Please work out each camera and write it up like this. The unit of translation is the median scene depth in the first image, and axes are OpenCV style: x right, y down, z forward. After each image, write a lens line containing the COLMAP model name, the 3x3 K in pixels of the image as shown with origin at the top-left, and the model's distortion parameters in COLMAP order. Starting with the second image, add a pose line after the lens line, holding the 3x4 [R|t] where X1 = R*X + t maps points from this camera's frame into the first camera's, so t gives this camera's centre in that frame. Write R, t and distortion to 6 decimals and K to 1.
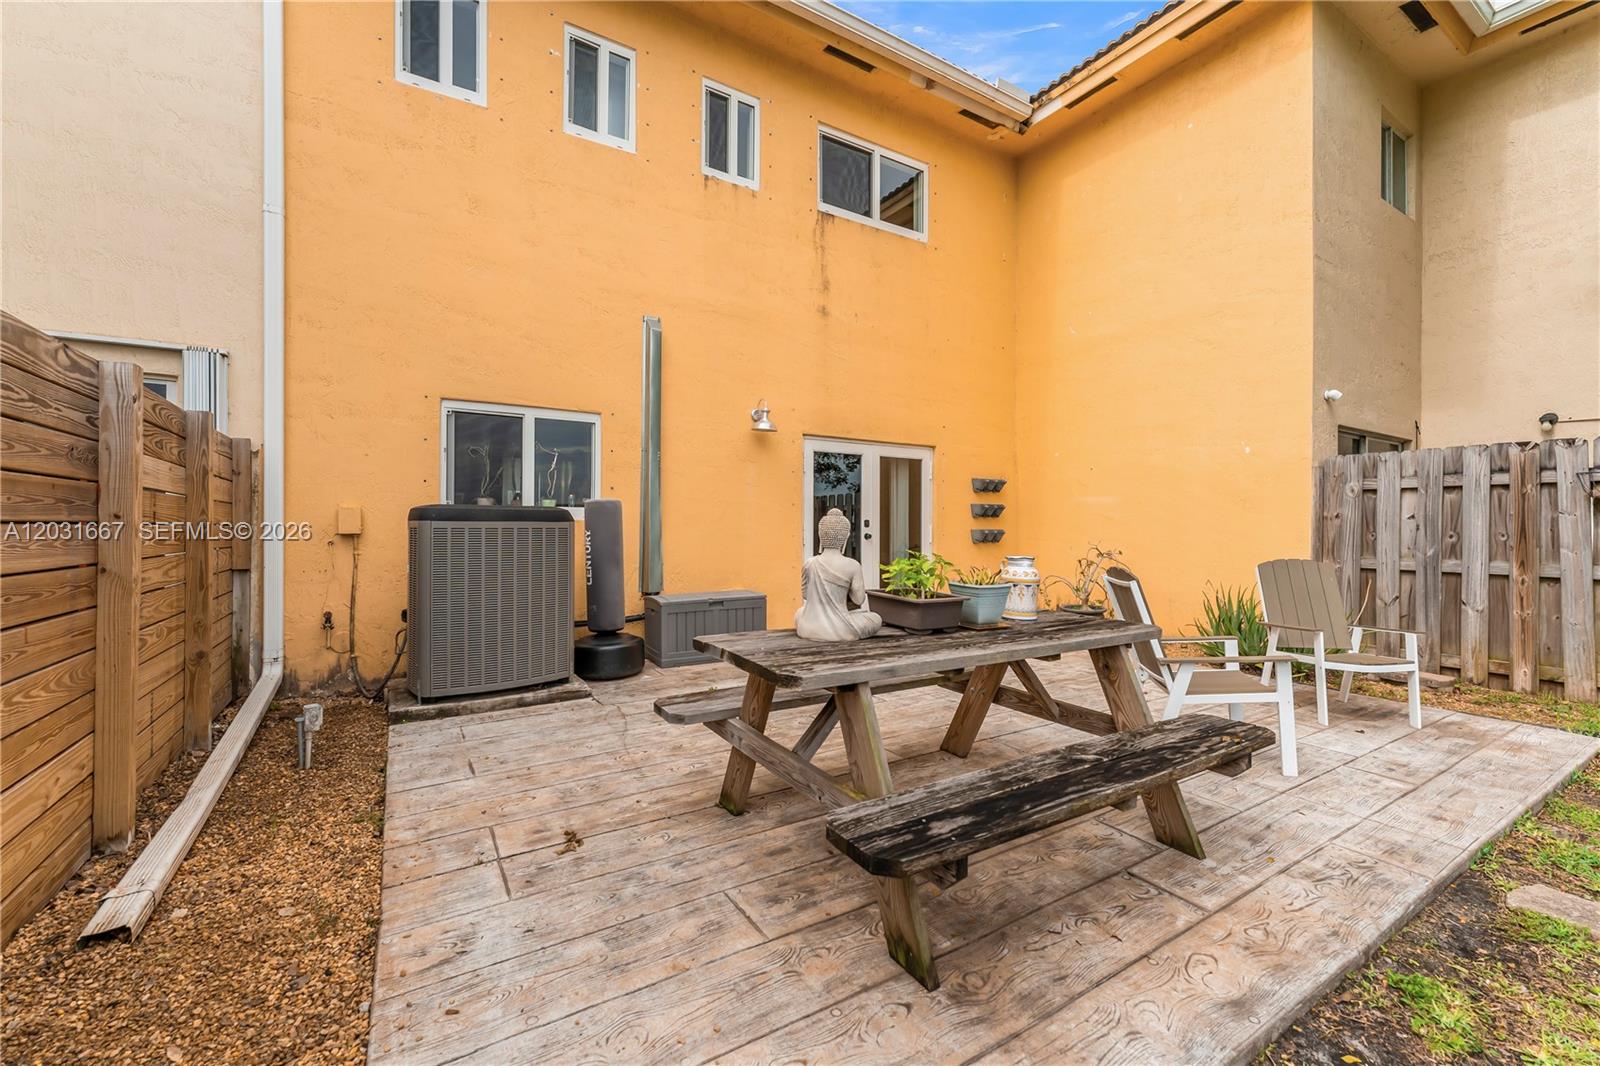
lens RADIAL K [[648.3, 0, 796.2], [0, 648.3, 527.3], [0, 0, 1]] dist [-0.000750, -0.000374]
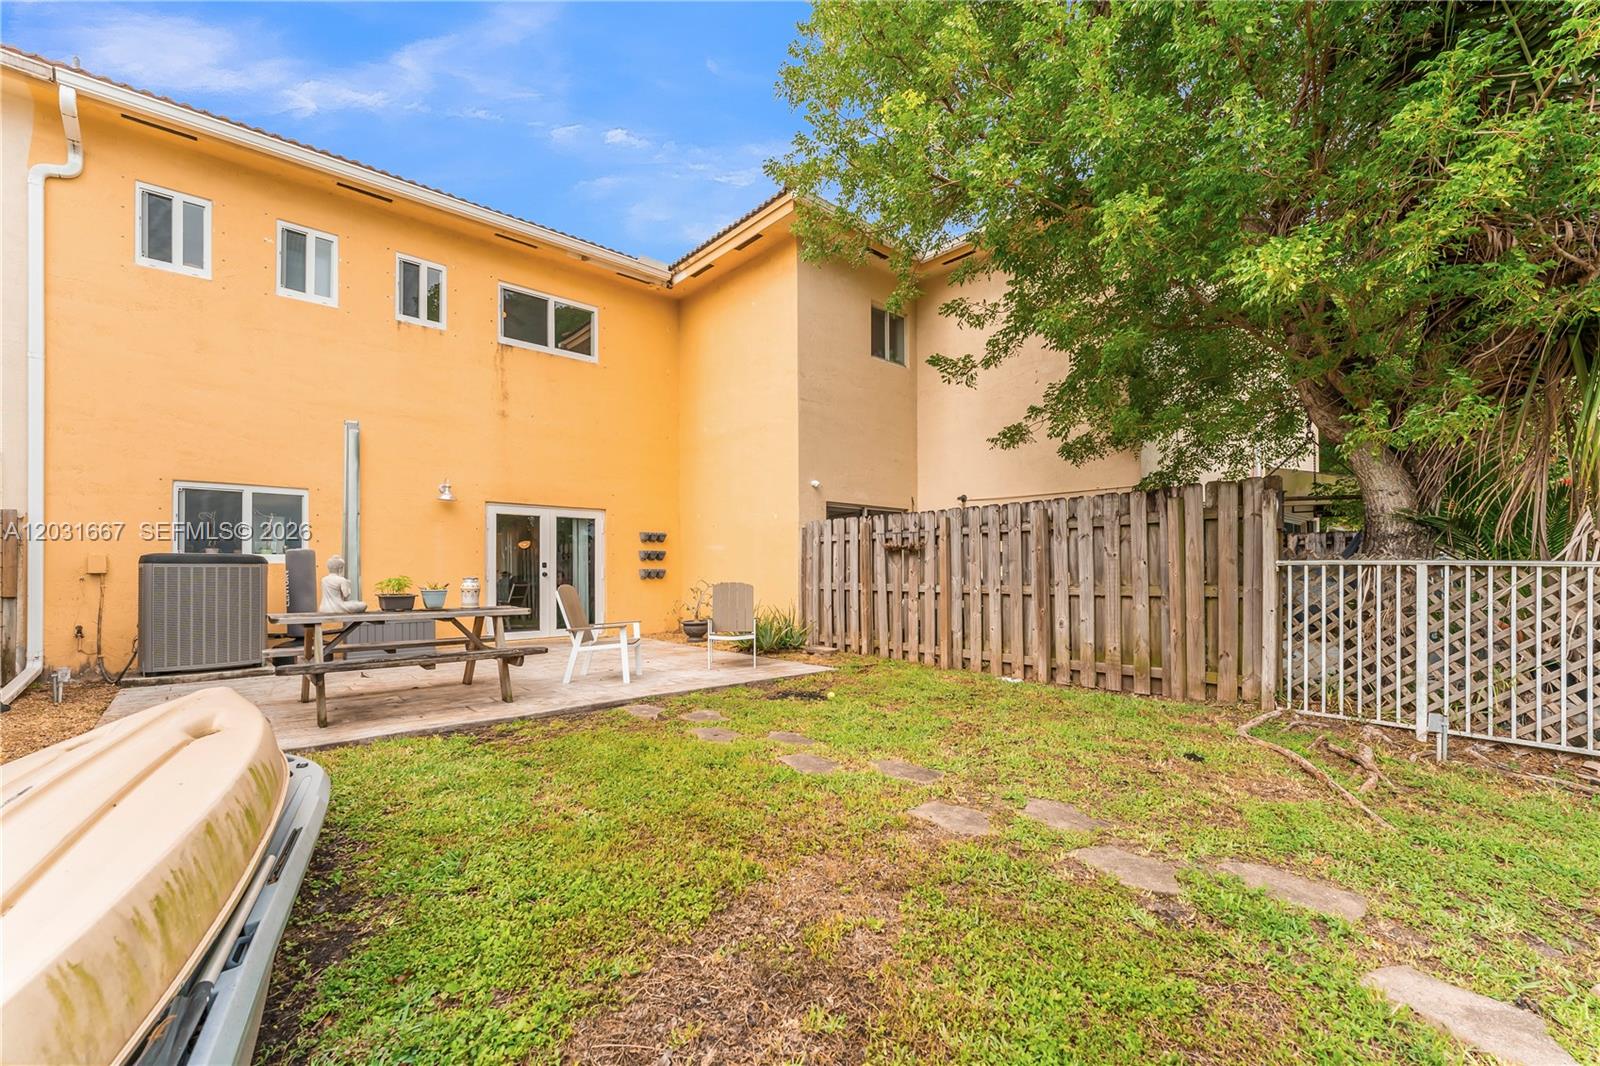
lens RADIAL K [[665.8, 0, 810.1], [0, 665.8, 565.0], [0, 0, 1]] dist [0.000084, -0.000379]
pose [[0.980965, -0.007144, 0.194055, 0.495013], [0.009324, 0.999903, -0.010326, 0.018057], [-0.193963, 0.011939, 0.980936, -0.651130]]
